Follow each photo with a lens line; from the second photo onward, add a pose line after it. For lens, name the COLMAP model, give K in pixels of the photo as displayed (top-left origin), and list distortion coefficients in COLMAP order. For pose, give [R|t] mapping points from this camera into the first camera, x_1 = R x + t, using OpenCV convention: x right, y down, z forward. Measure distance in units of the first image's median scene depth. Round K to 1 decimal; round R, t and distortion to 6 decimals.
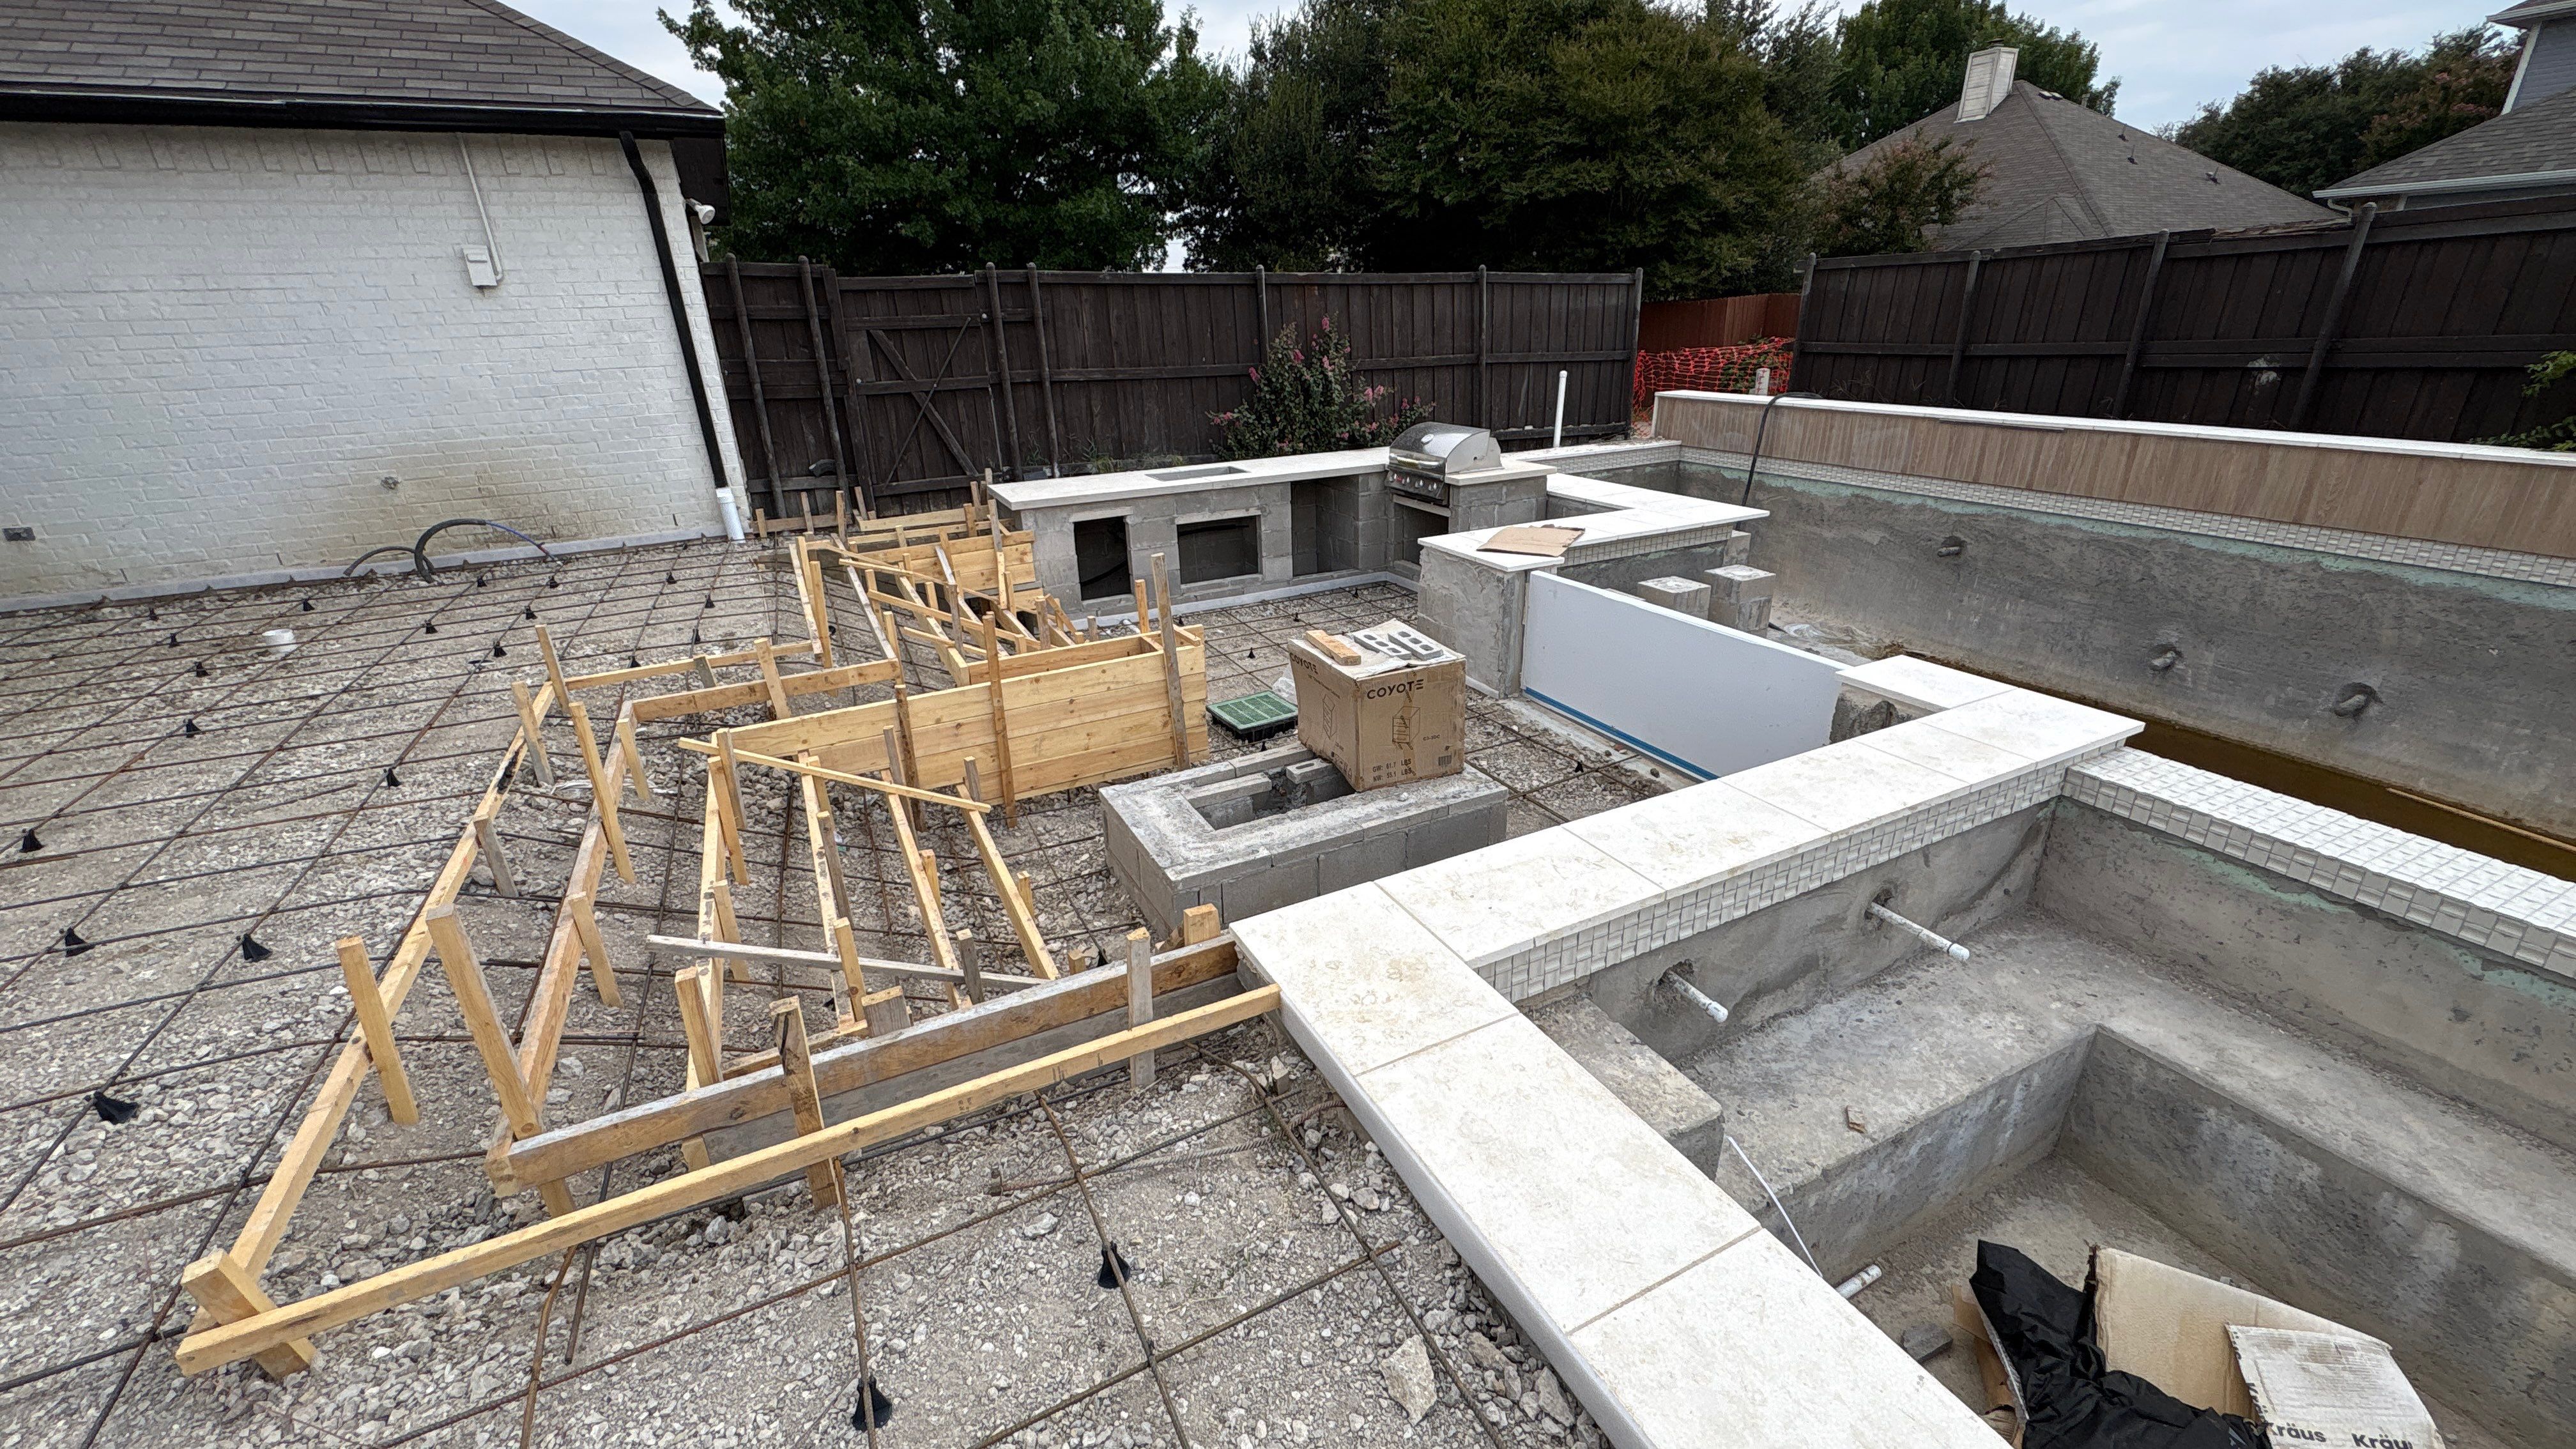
lens RADIAL K [[1029.6, 0, 1286.2], [0, 1029.6, 726.7], [0, 0, 1]] dist [0.000113, -0.000203]
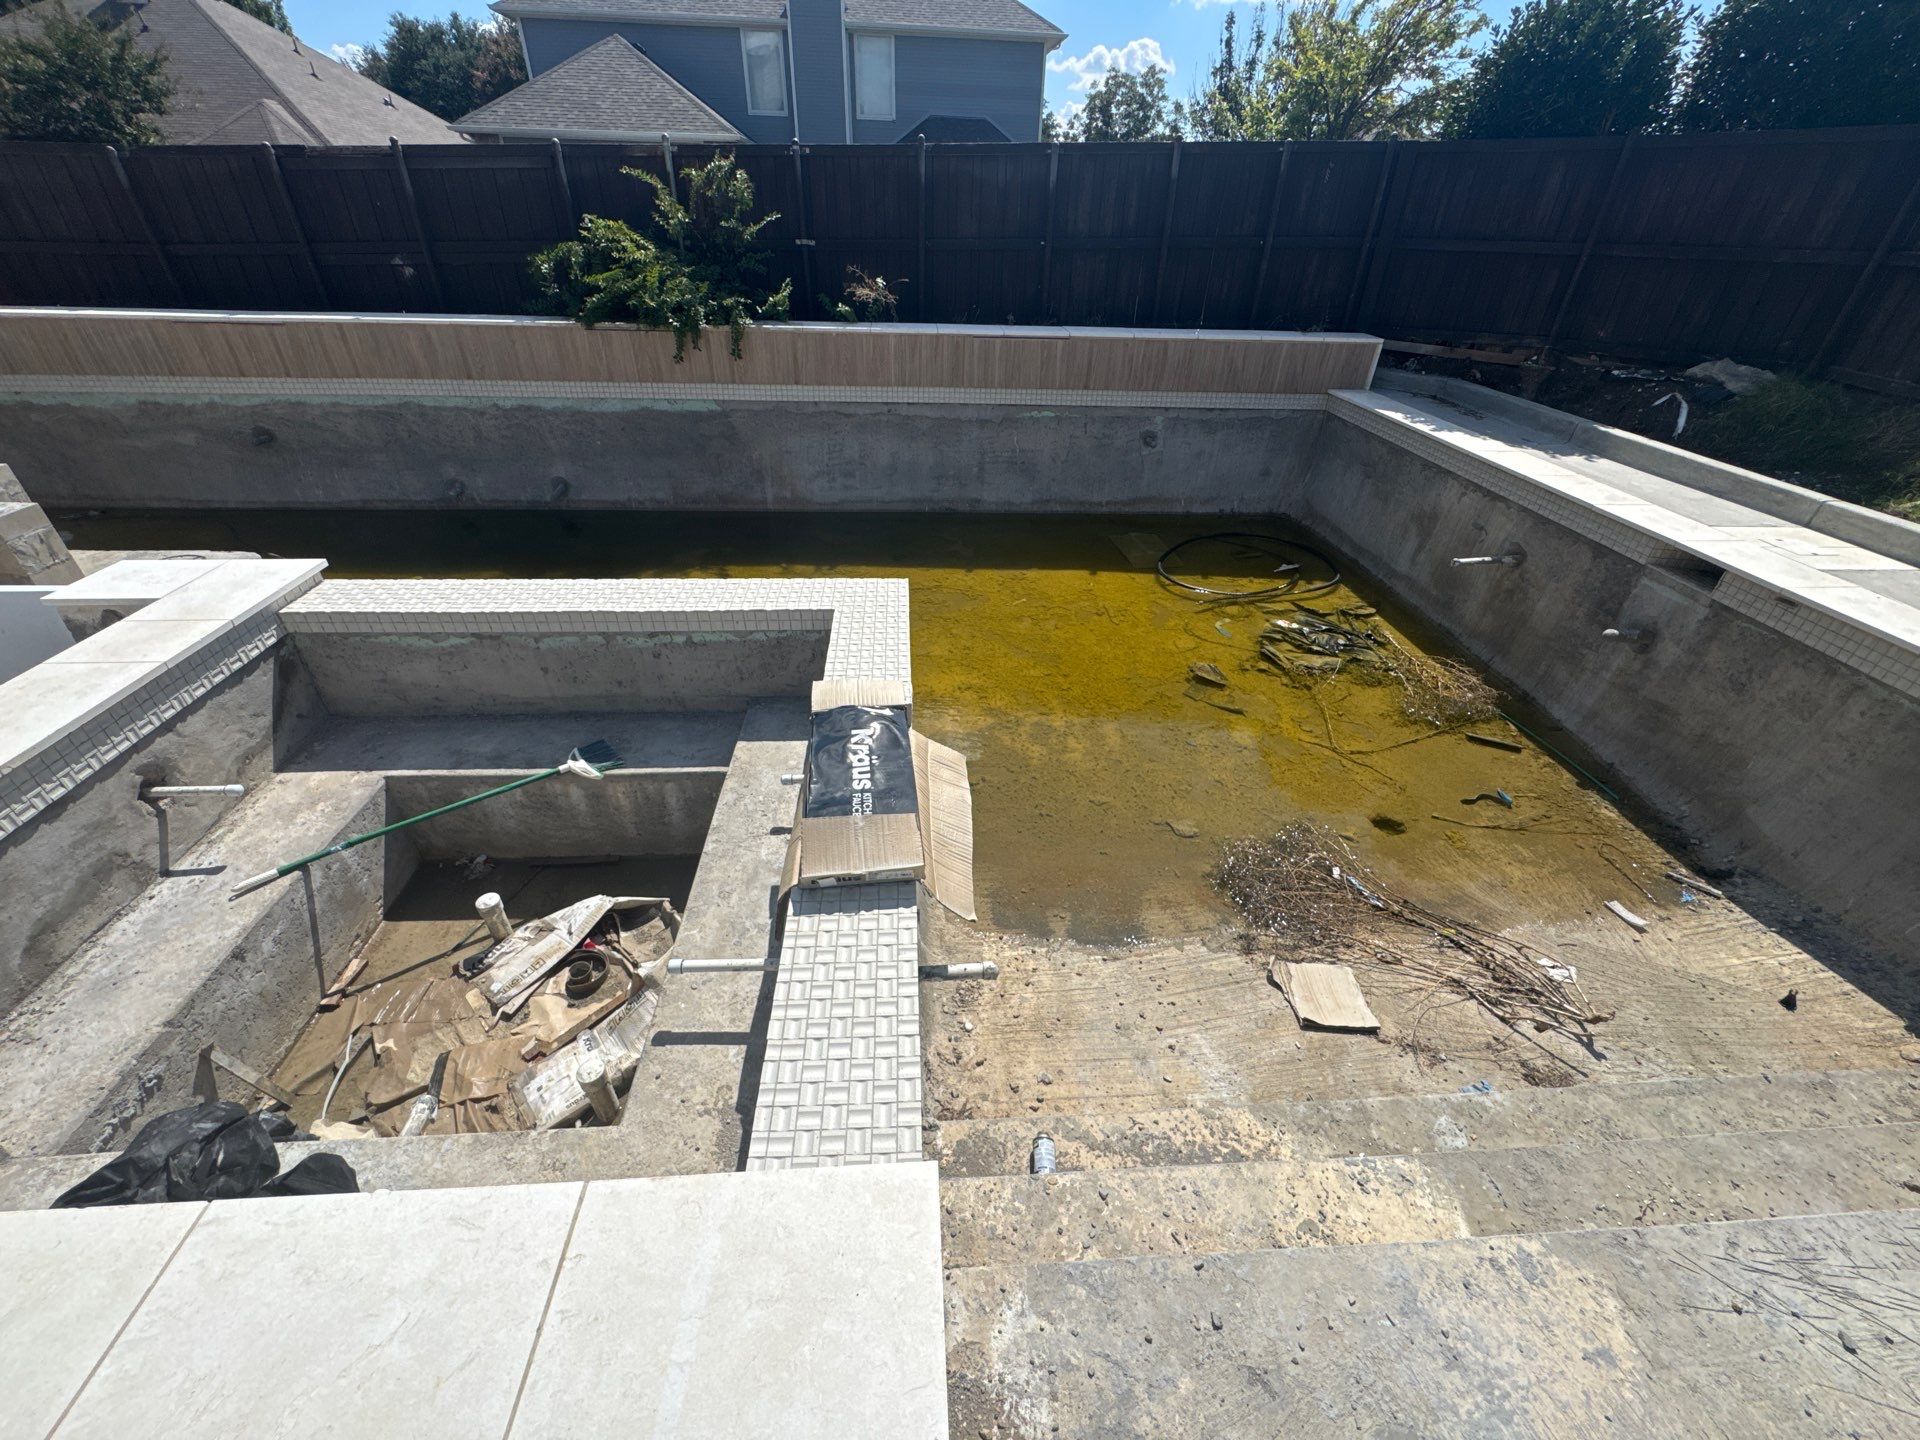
lens RADIAL K [[755.8, 0, 961.8], [0, 755.8, 724.9], [0, 0, 1]] dist [0.001588, 0.000600]
pose [[0.380209, -0.489539, 0.784724, 0.114468], [0.314638, 0.866298, 0.387982, 0.026993], [-0.869738, 0.099390, 0.483402, -0.078725]]
